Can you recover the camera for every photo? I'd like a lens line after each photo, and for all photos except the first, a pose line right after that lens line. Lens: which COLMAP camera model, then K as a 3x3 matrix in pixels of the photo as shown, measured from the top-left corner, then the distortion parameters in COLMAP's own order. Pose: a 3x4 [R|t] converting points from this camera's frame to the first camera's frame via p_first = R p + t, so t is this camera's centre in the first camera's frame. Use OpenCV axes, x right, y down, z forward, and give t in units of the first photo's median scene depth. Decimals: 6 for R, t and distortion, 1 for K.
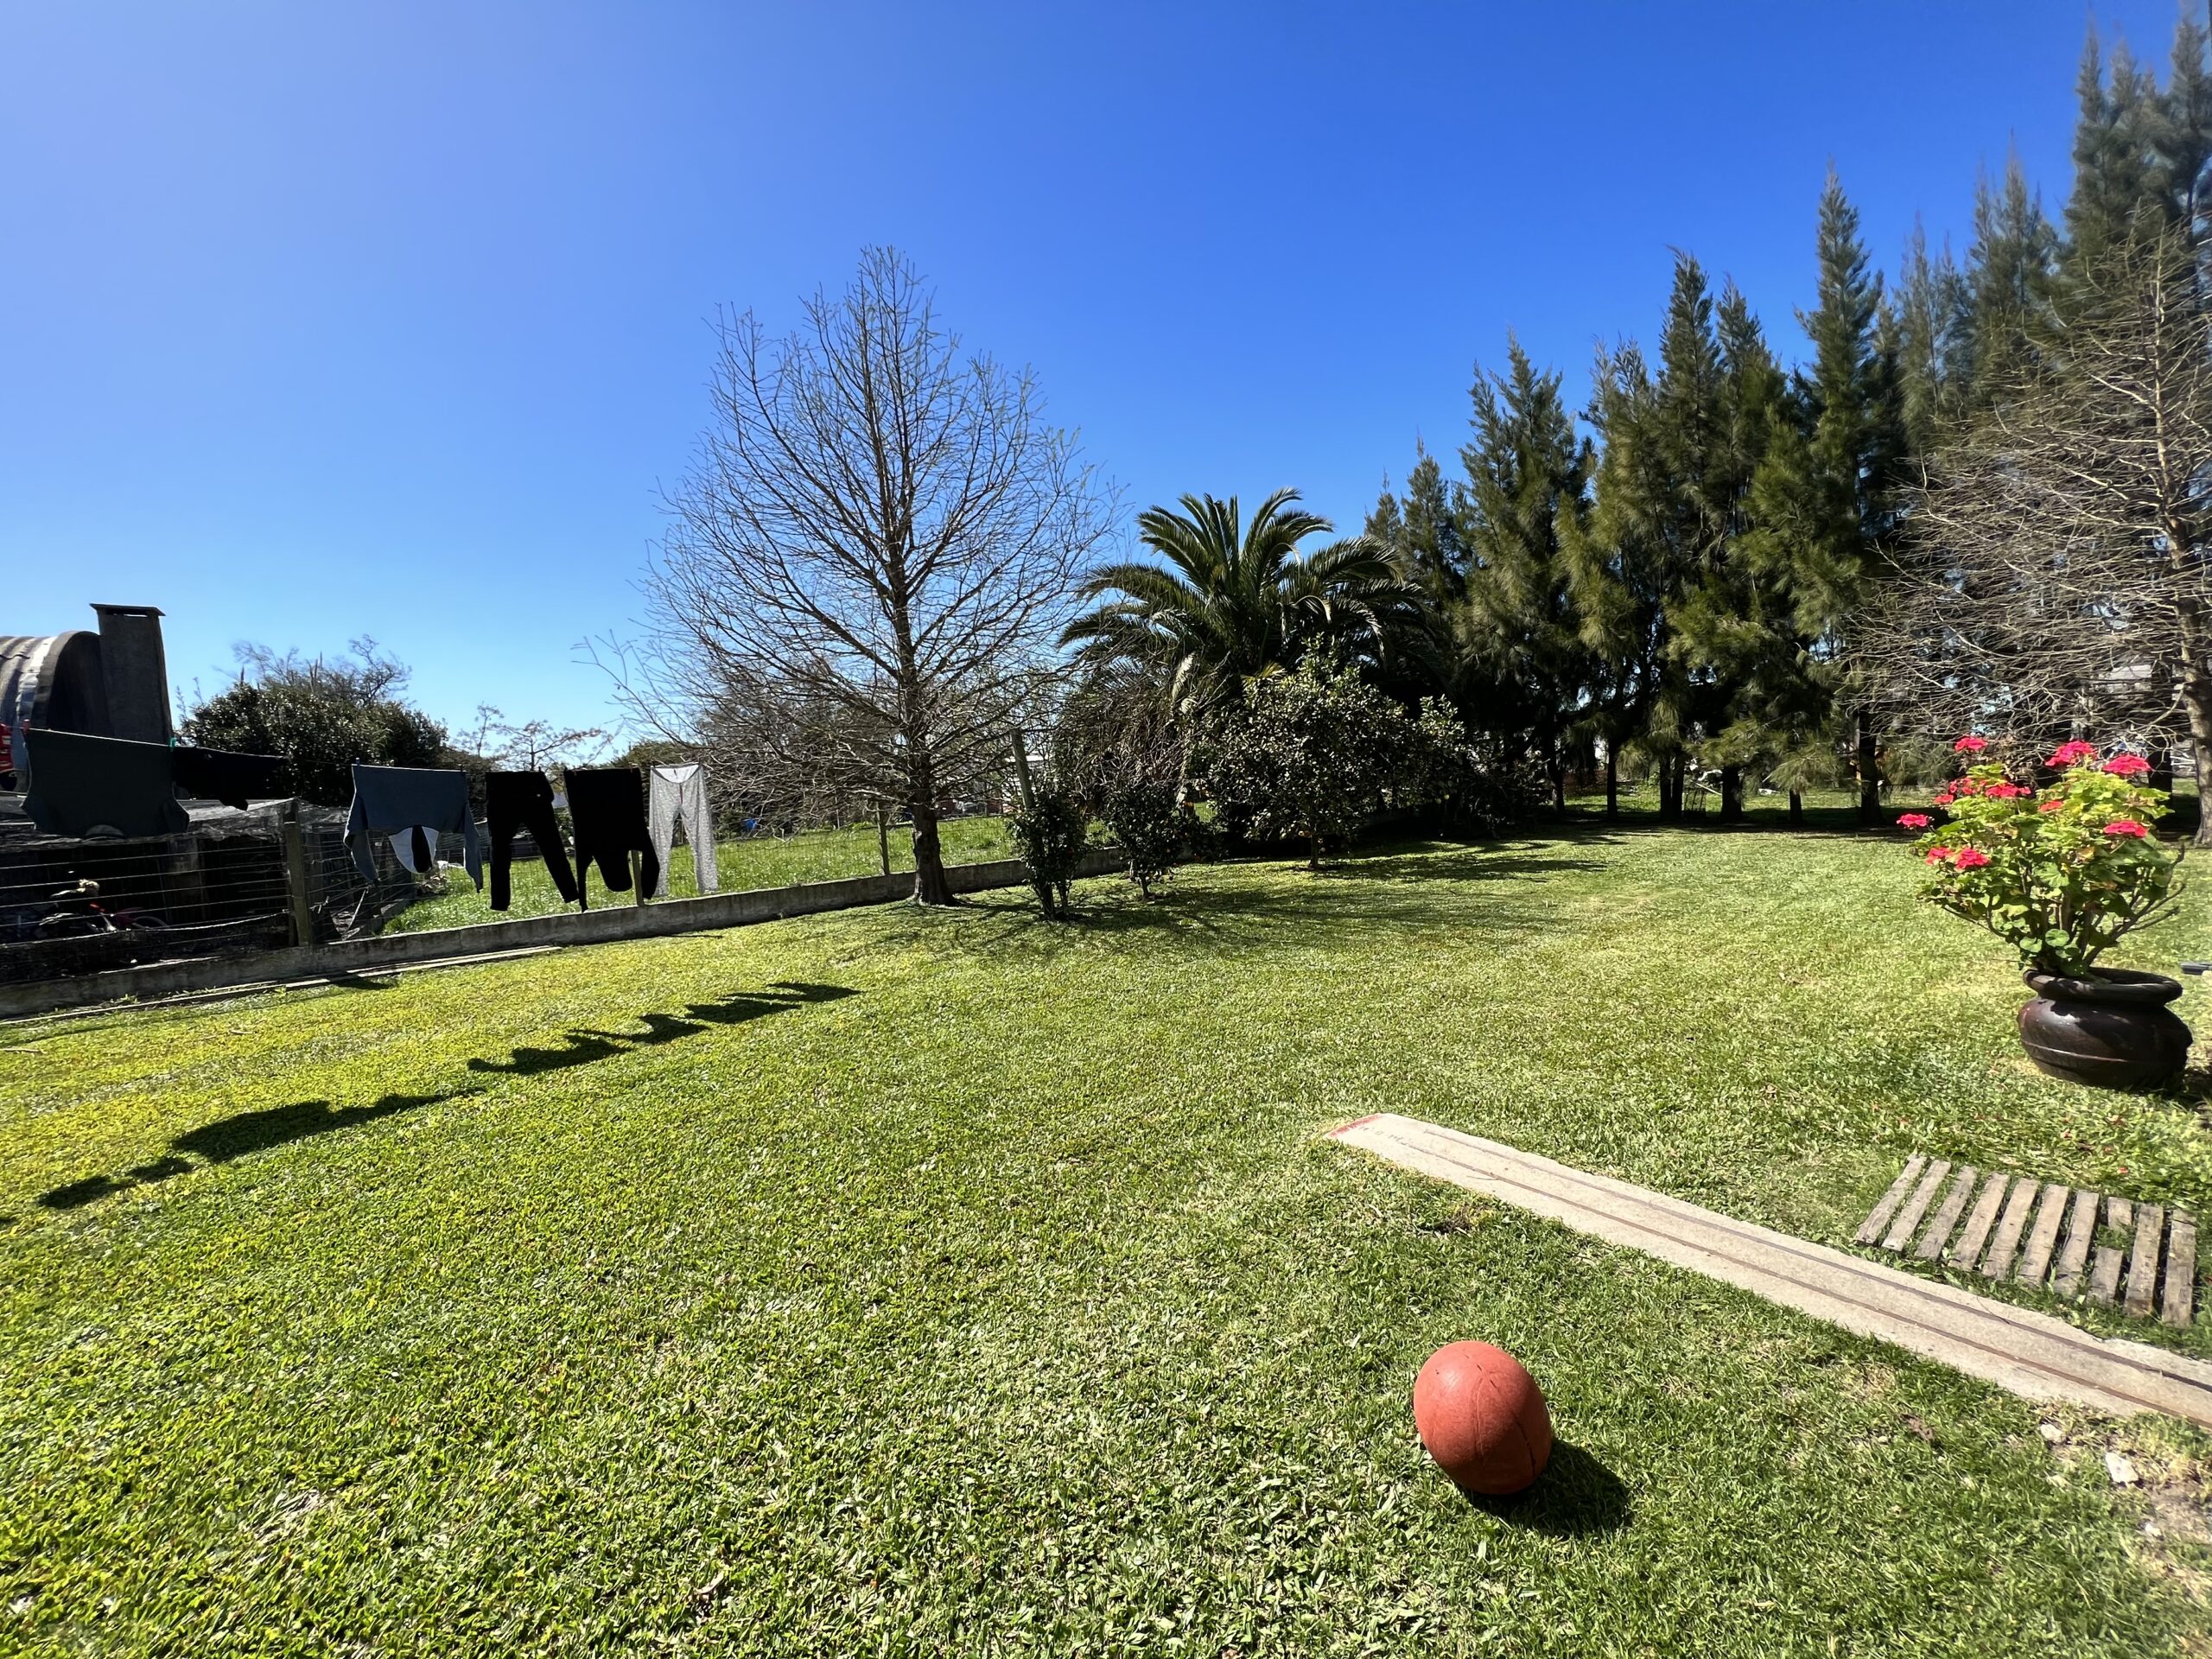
lens RADIAL K [[890.0, 0, 1099.7], [0, 890.0, 820.9], [0, 0, 1]] dist [0.000675, 0.000246]
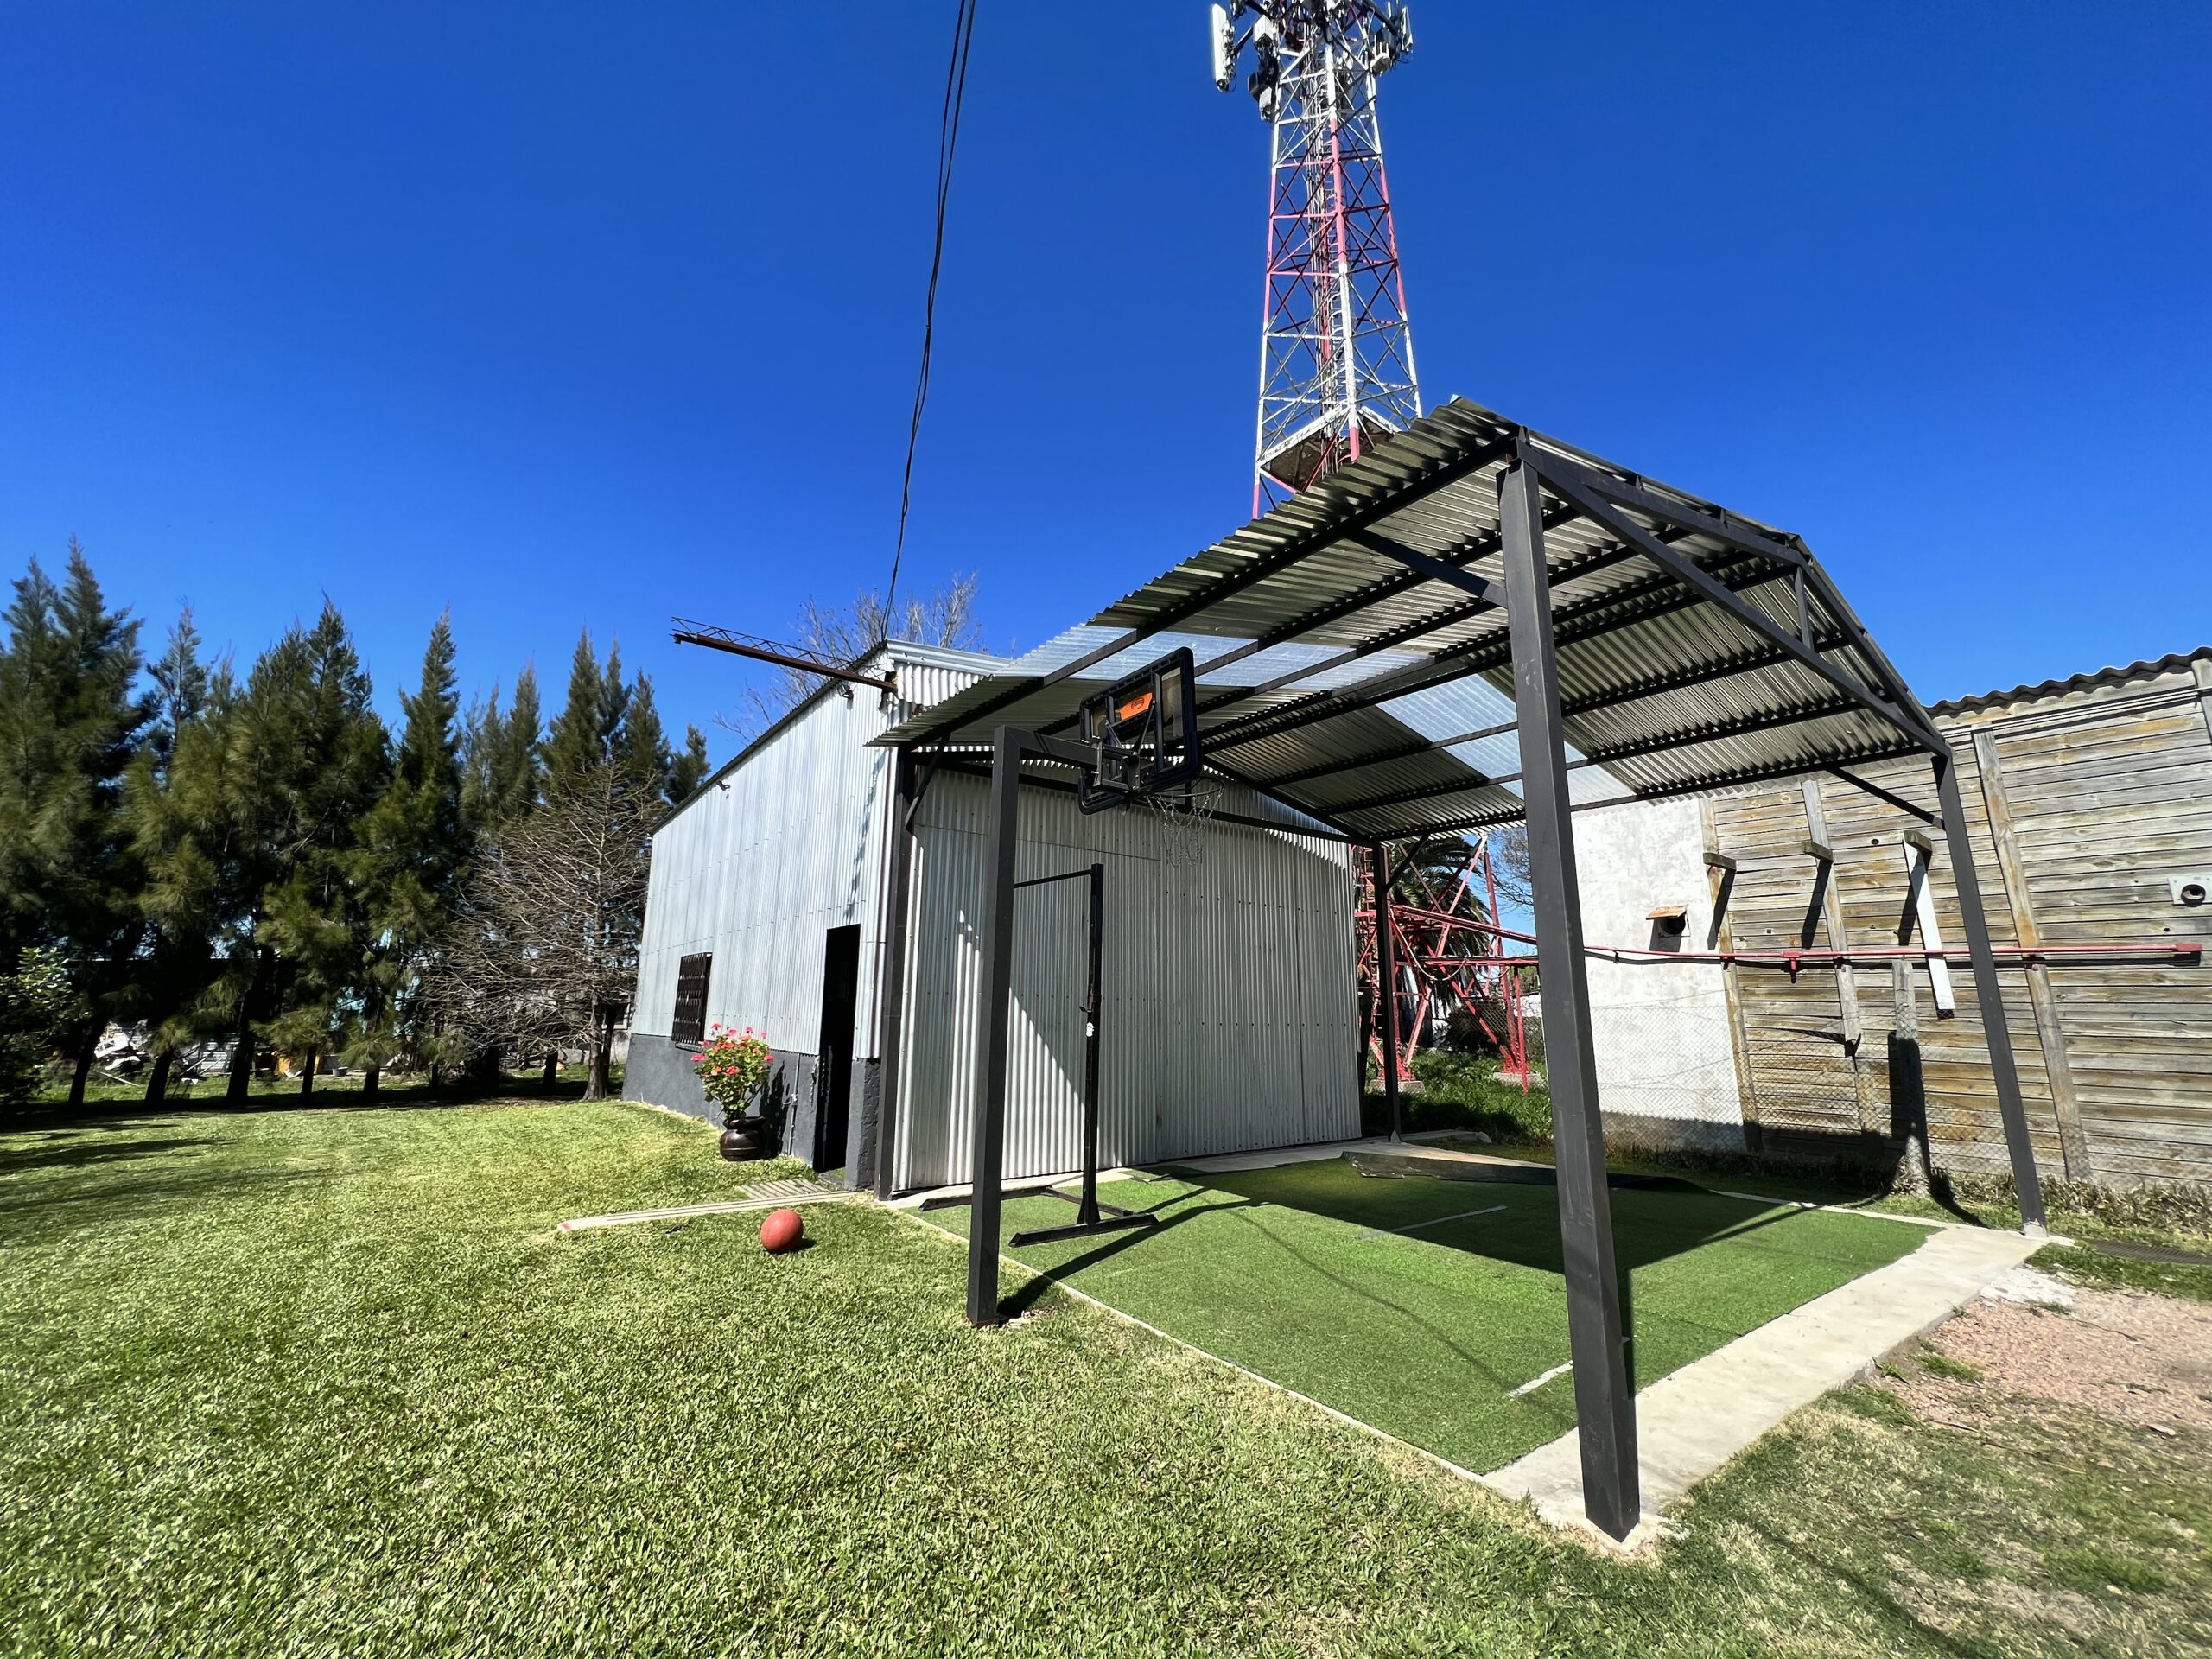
lens RADIAL K [[874.6, 0, 1110.1], [0, 874.6, 828.6], [0, 0, 1]] dist [0.000167, 0.000200]
pose [[0.021770, 0.275952, 0.960925, -0.390476], [0.050744, 0.959609, -0.276724, 0.030248], [-0.998474, 0.054786, 0.006888, -0.036241]]
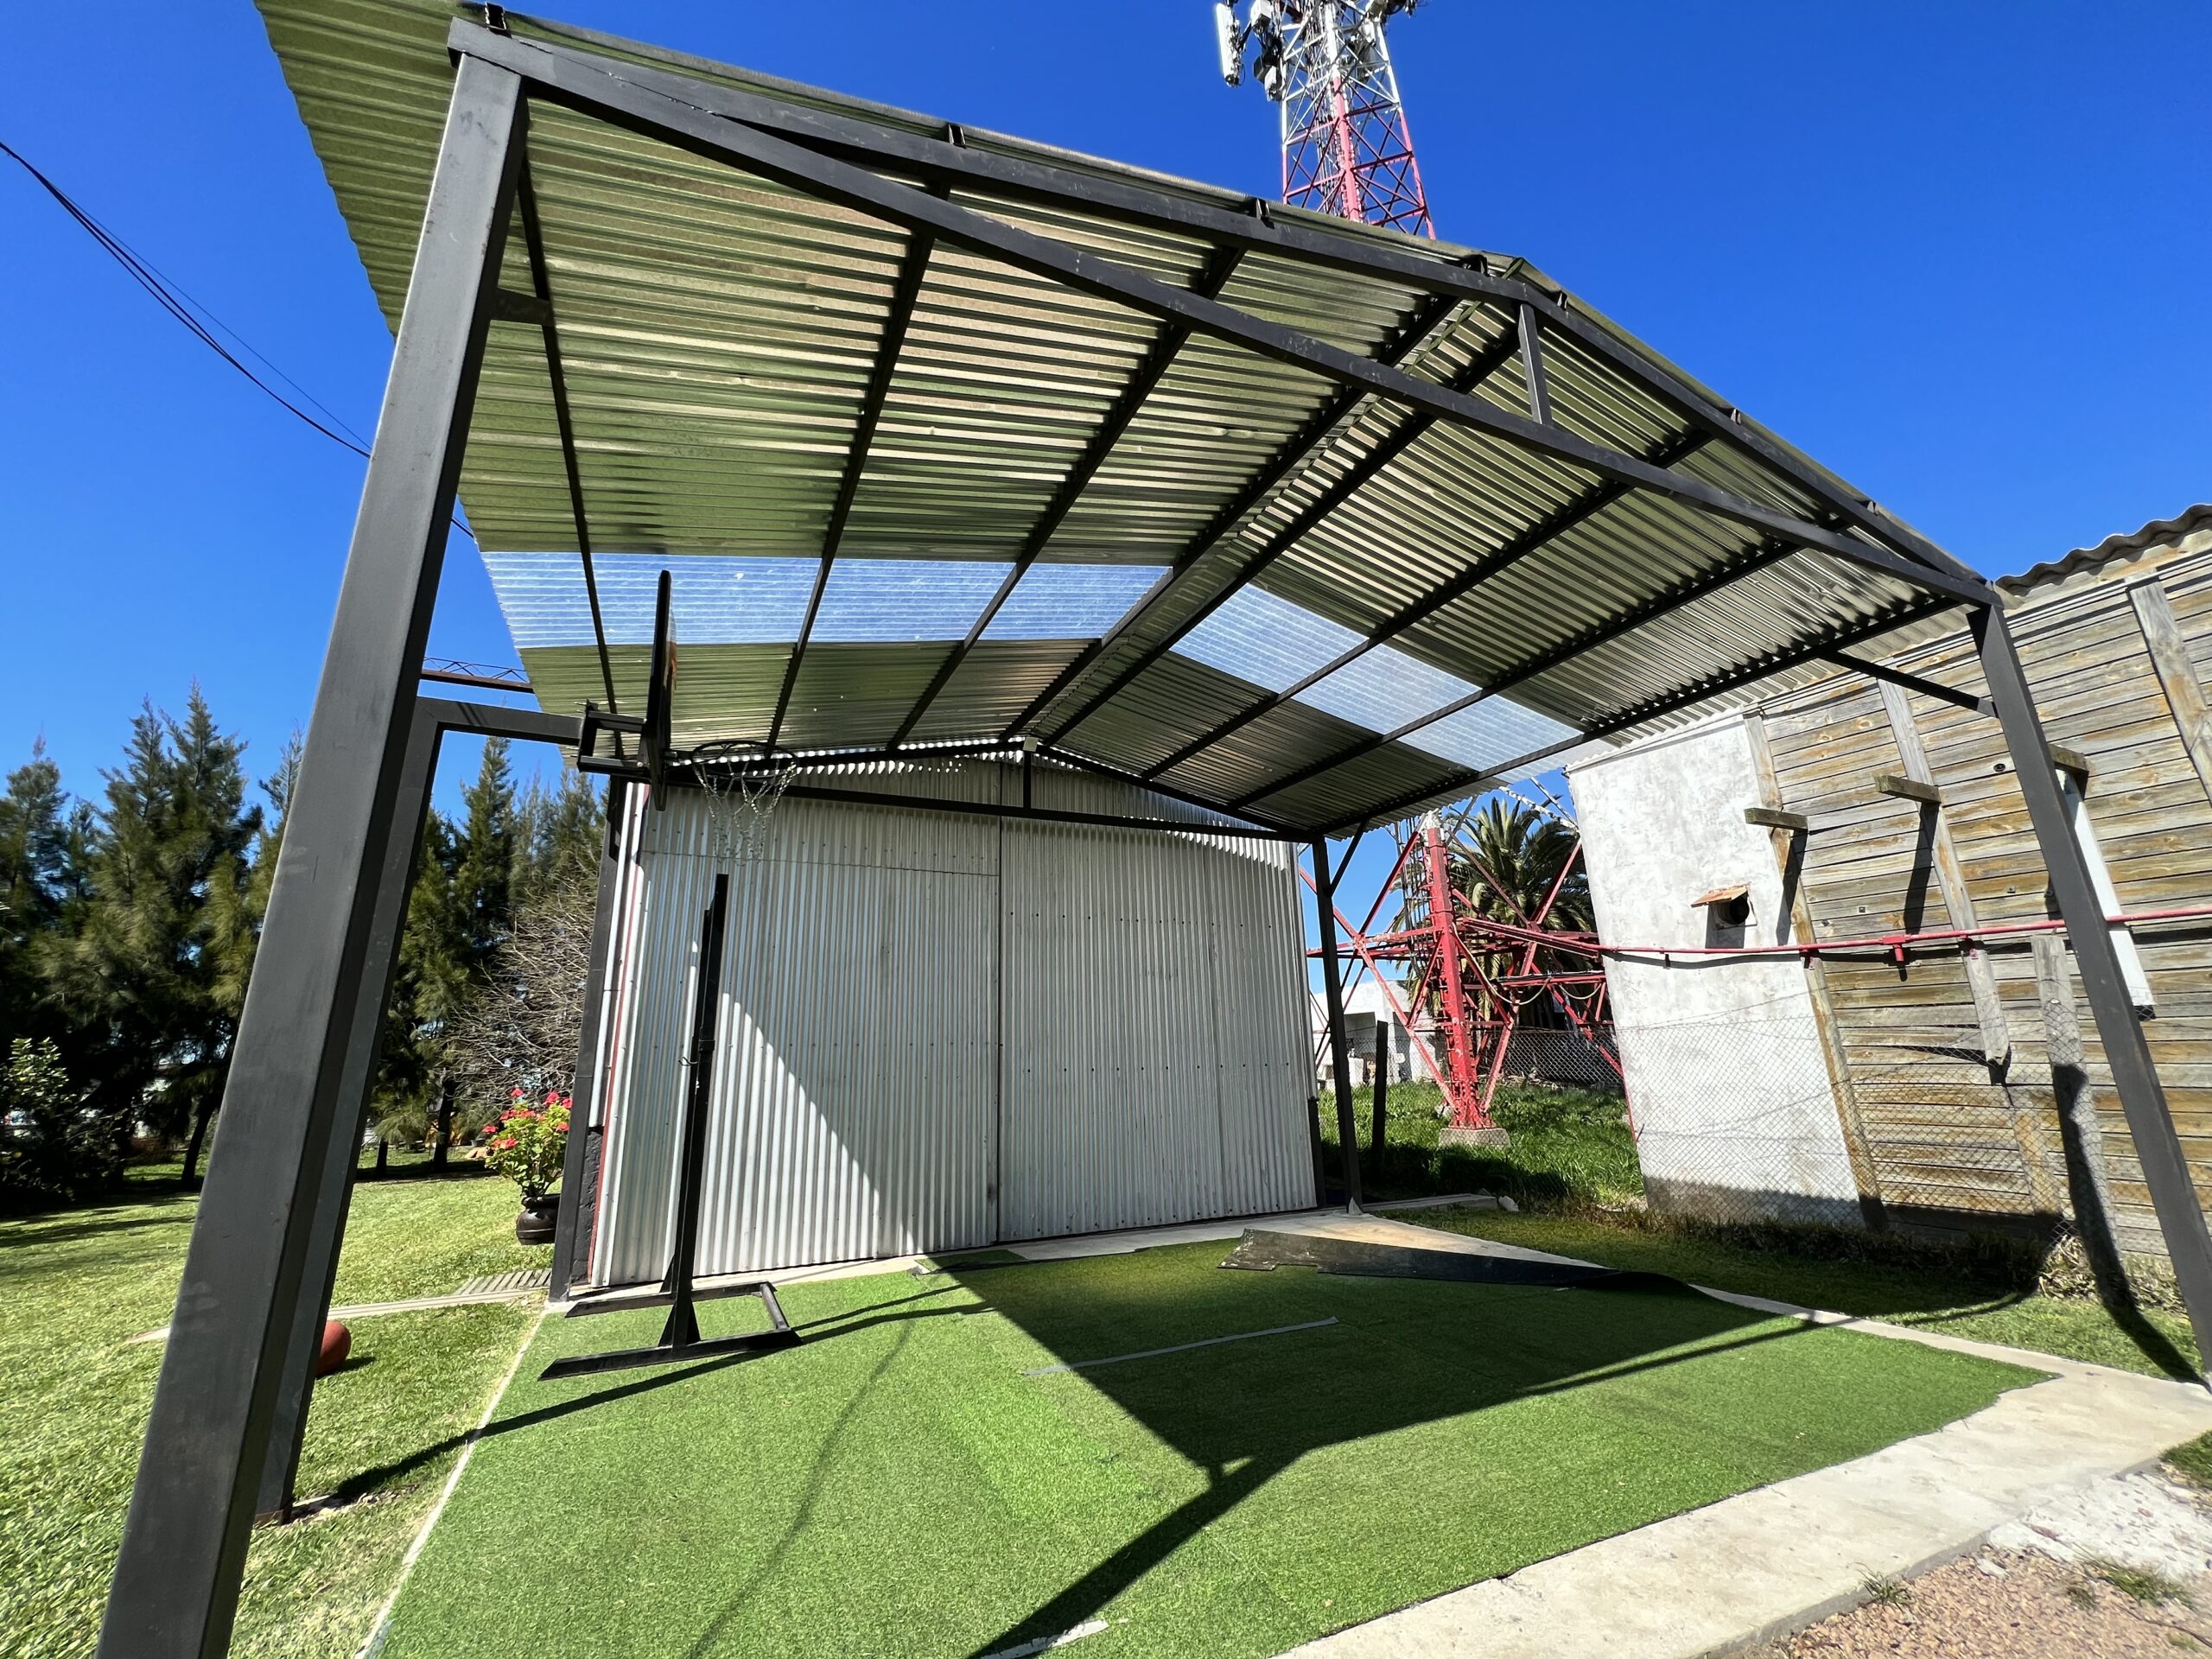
lens RADIAL K [[883.1, 0, 1098.1], [0, 883.1, 824.9], [0, 0, 1]] dist [-0.000401, 0.000452]
pose [[0.233215, 0.315997, 0.919650, -0.253202], [0.071910, 0.937535, -0.340378, 0.038282], [-0.969763, 0.145513, 0.195924, -0.256749]]
